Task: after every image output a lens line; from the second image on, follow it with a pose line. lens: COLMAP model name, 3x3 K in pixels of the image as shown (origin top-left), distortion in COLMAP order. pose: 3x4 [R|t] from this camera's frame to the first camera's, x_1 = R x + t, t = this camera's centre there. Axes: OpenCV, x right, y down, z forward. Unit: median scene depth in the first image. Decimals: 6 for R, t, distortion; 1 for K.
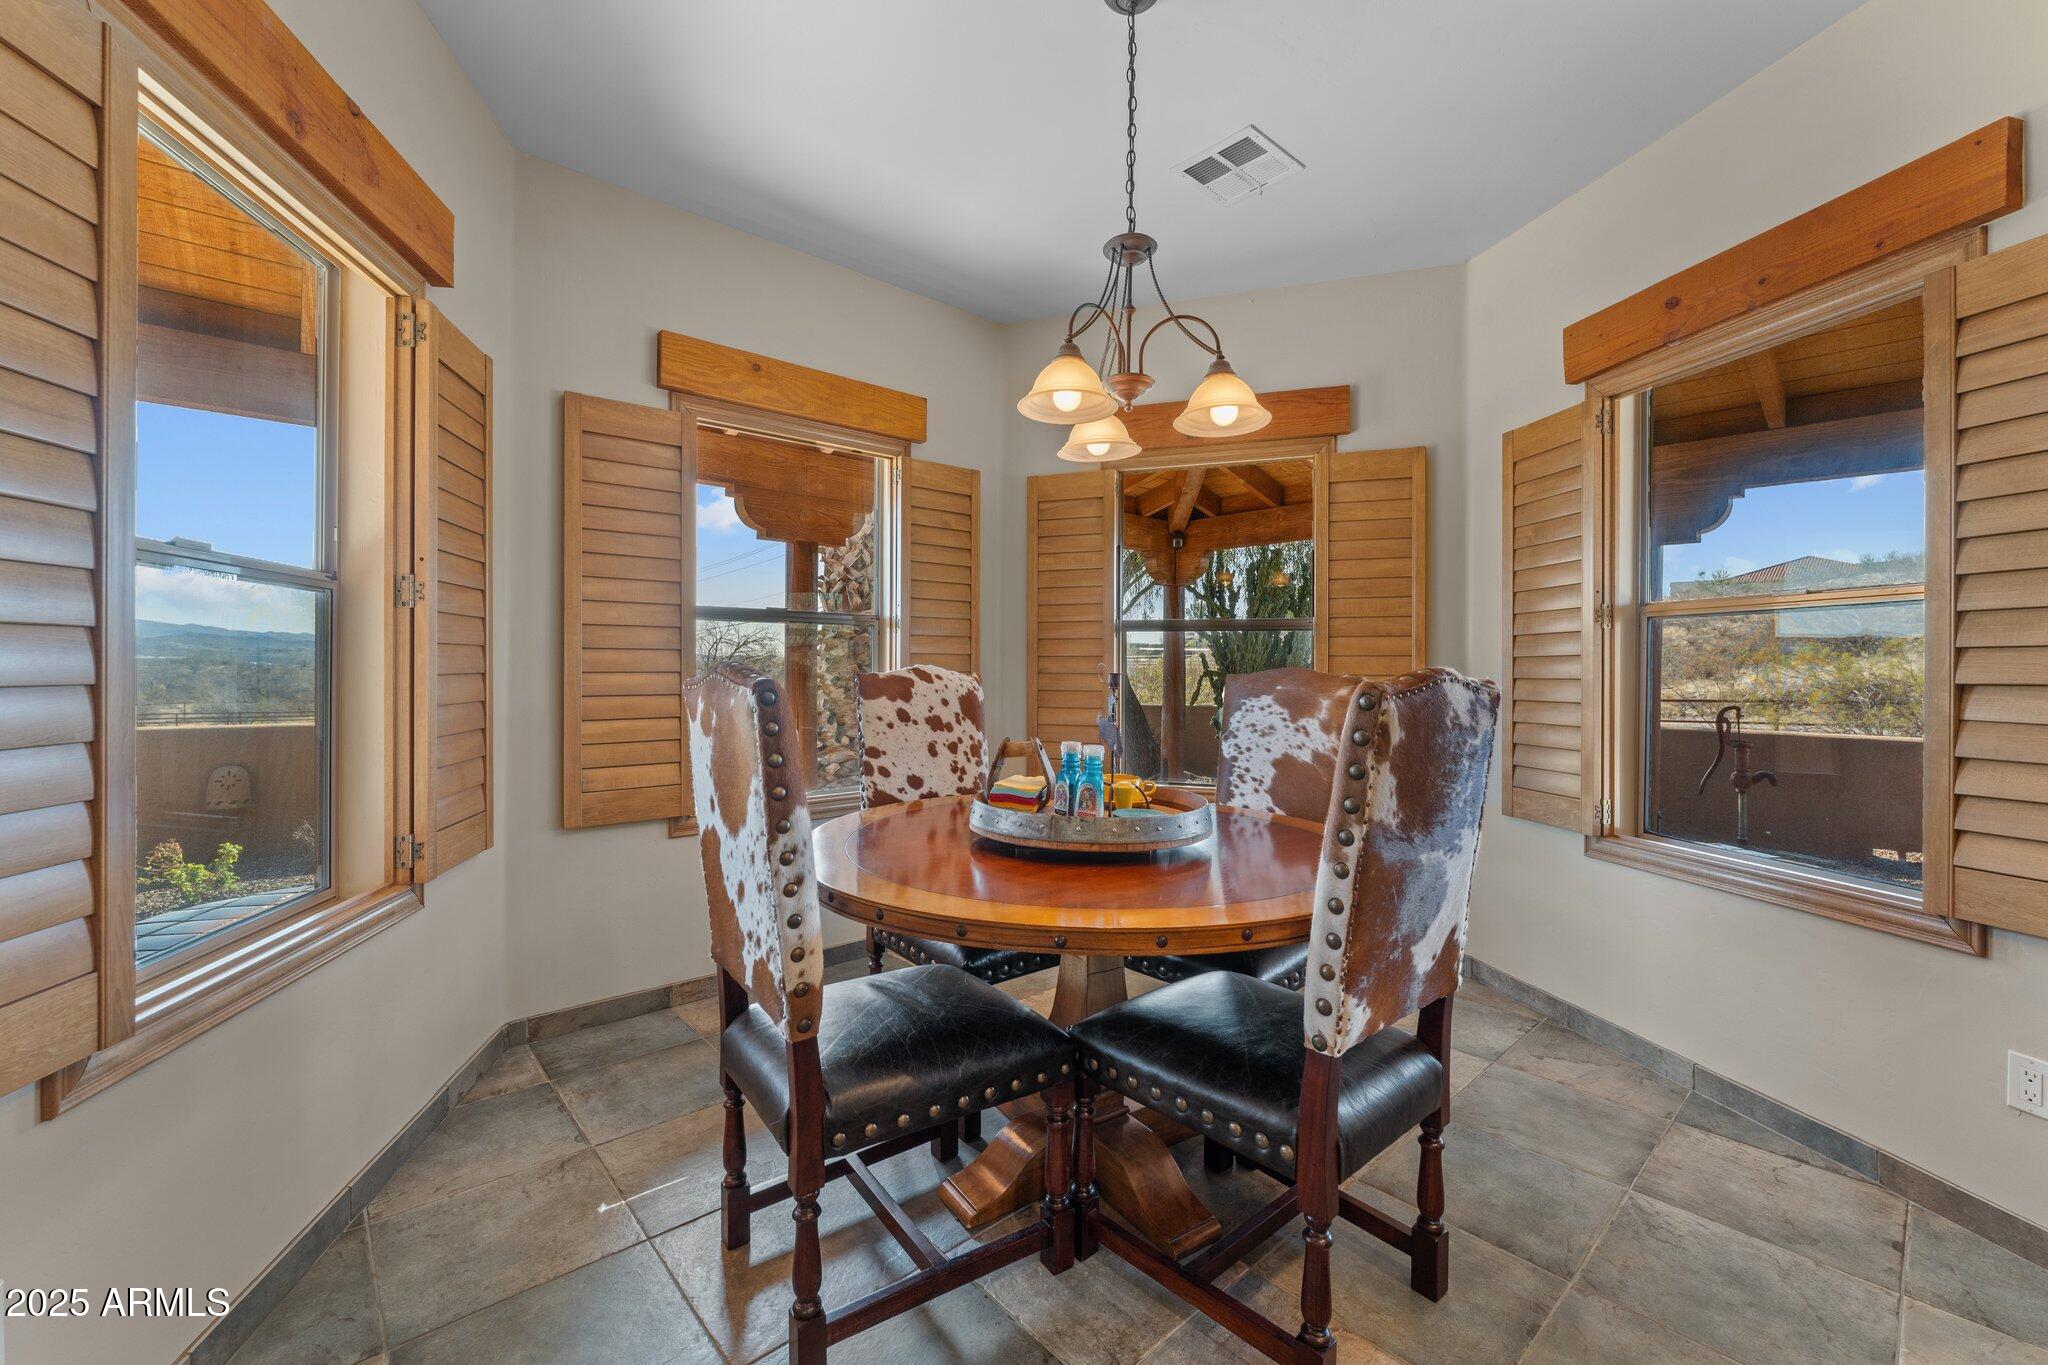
lens RADIAL K [[822.3, 0, 1025.4], [0, 822.3, 668.2], [0, 0, 1]] dist [-0.004396, -0.000356]
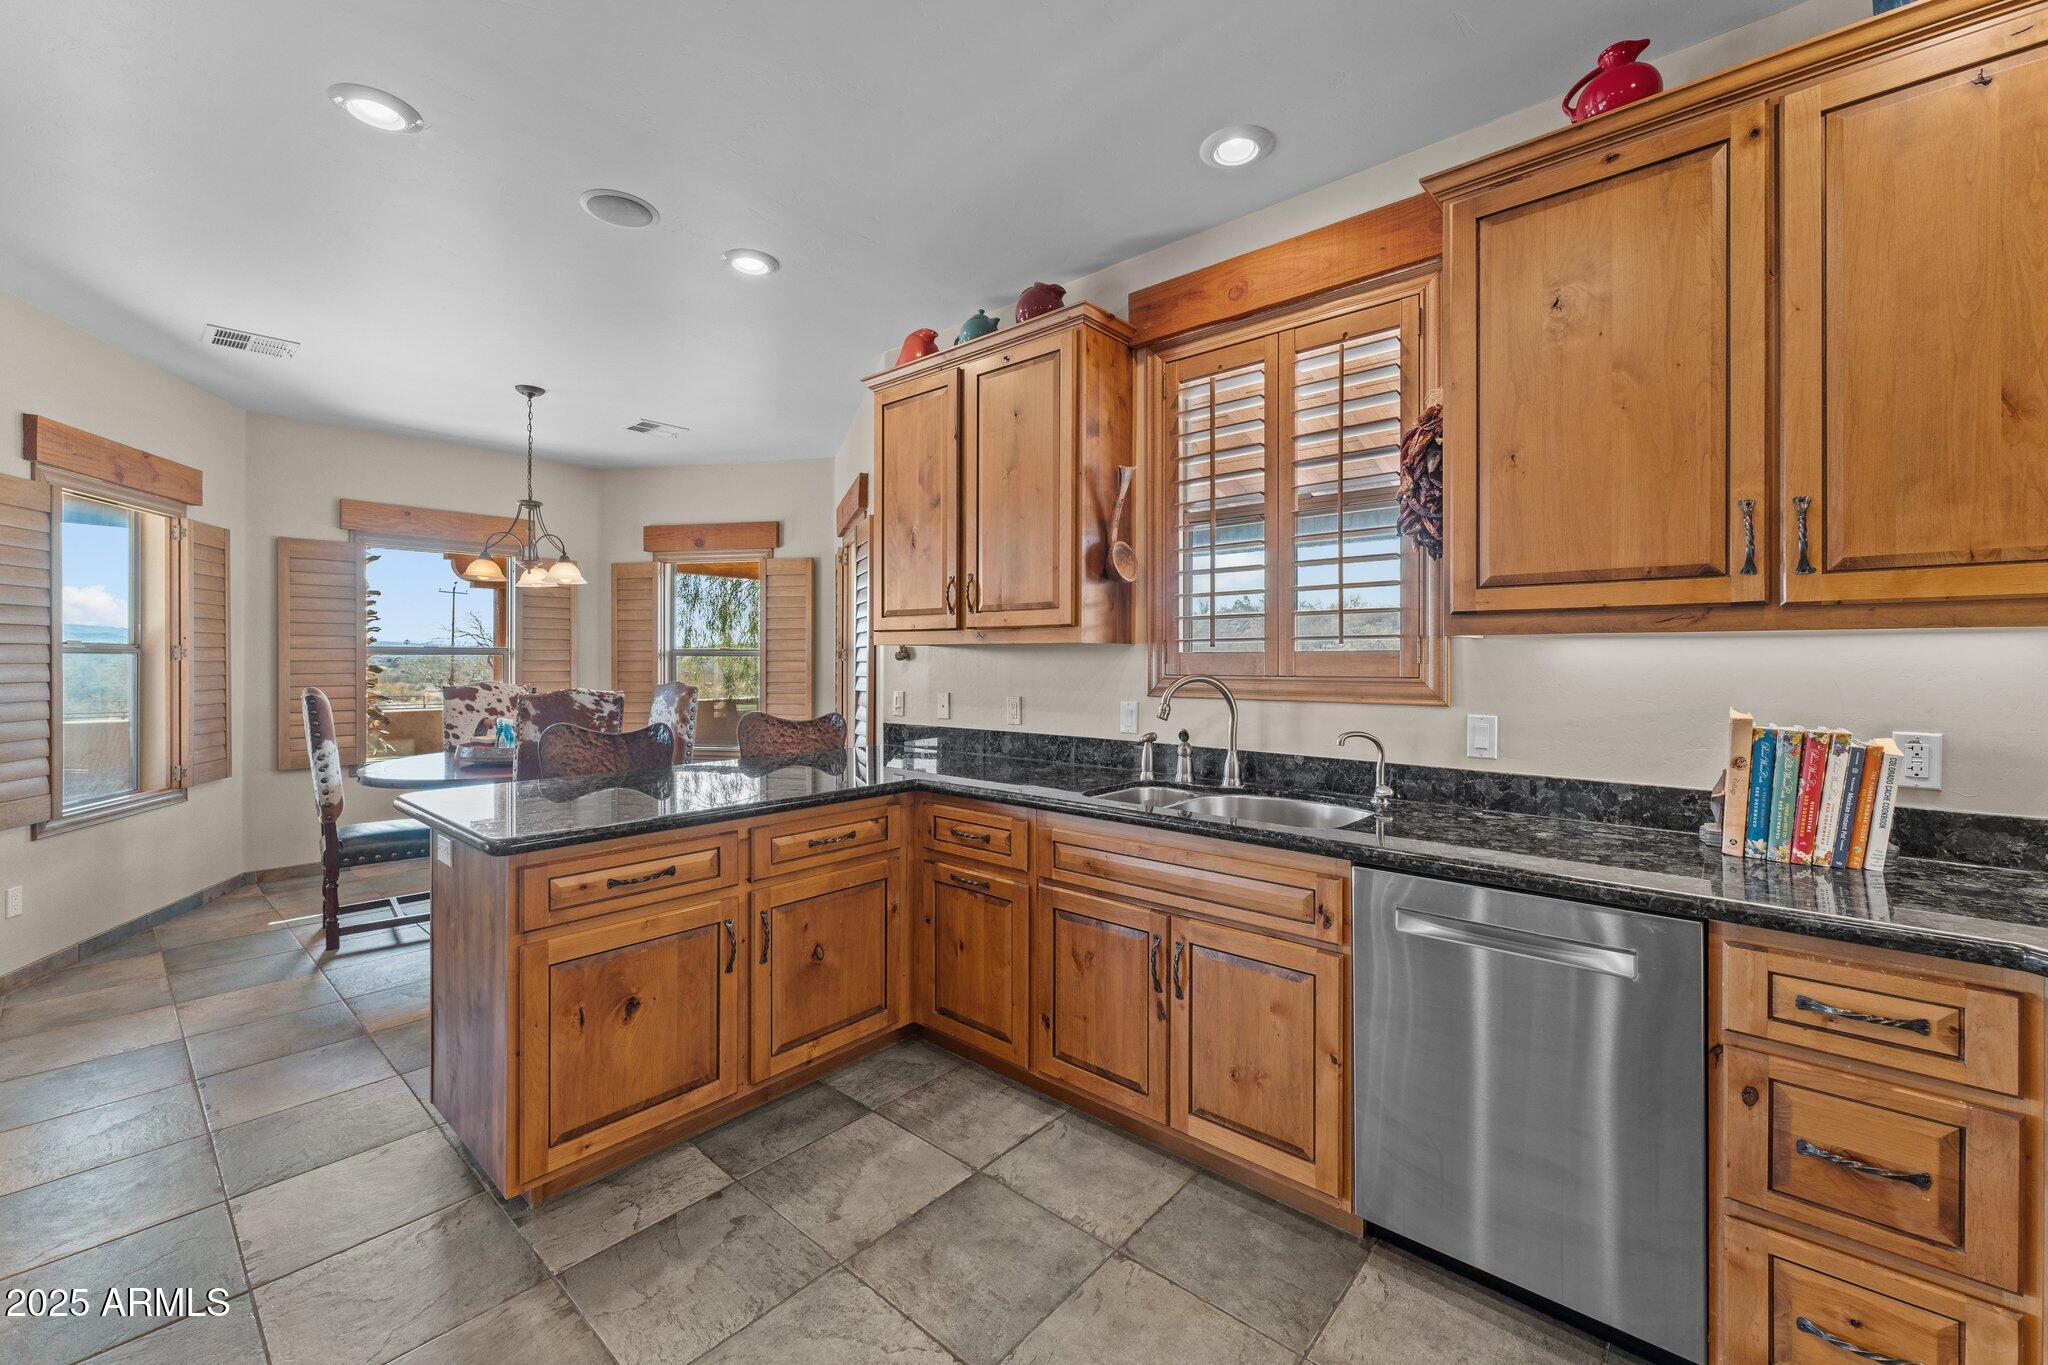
lens RADIAL K [[822.3, 0, 1042.2], [0, 822.3, 658.5], [0, 0, 1]] dist [-0.004396, -0.000356]
pose [[0.990901, -0.004575, 0.134518, 0.913282], [0.004959, 0.999985, -0.002516, -0.046729], [-0.134505, 0.003160, 0.990908, -1.083875]]
